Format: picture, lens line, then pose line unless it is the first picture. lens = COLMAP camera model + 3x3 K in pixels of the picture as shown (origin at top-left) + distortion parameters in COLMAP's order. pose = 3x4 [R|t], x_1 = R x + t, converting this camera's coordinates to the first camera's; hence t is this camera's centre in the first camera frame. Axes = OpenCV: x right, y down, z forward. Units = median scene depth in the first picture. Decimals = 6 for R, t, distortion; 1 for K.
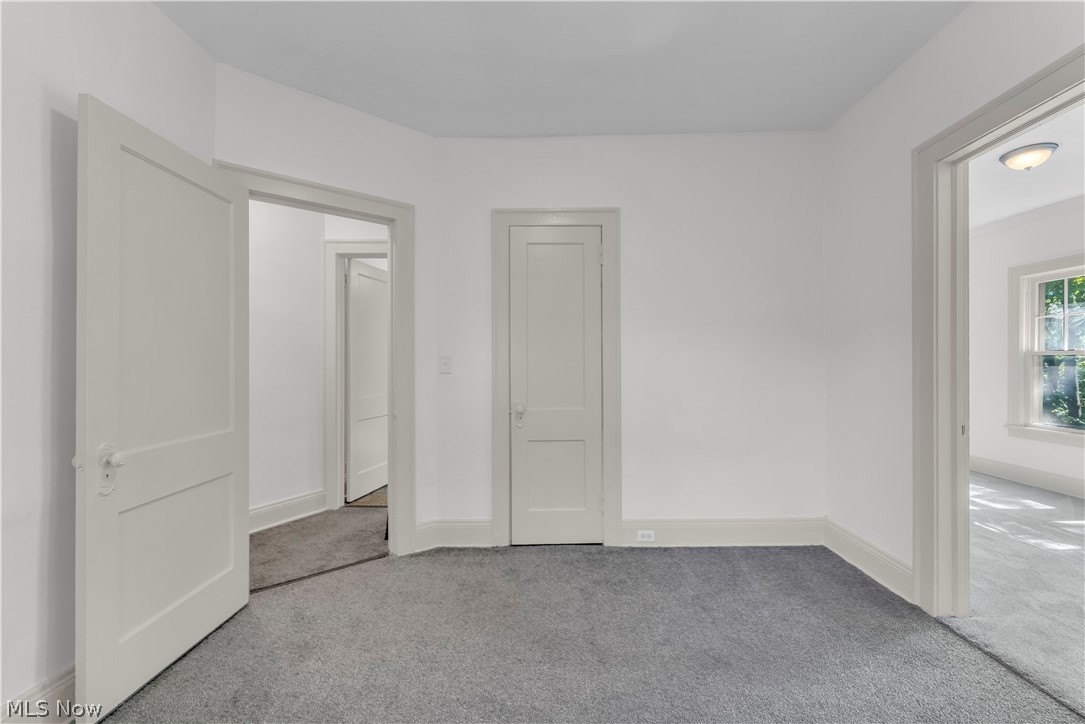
lens RADIAL K [[443.5, 0, 542.5], [0, 443.5, 362.0], [0, 0, 1]] dist [-0.000475, -0.000314]
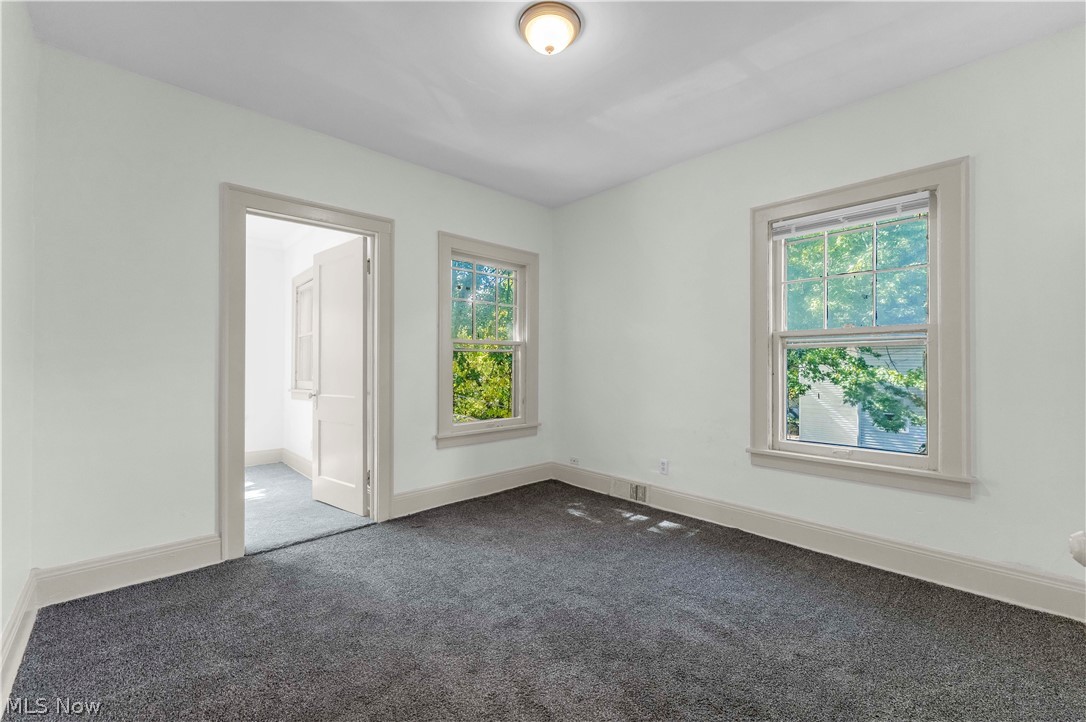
lens RADIAL K [[453.8, 0, 543.0], [0, 453.8, 361.0], [0, 0, 1]] dist [-0.000180, -0.000038]
pose [[-0.698260, 0.001474, 0.715842, -0.709846], [-0.001826, 0.999991, -0.003840, 0.007889], [-0.715842, -0.003988, -0.698251, 1.366270]]
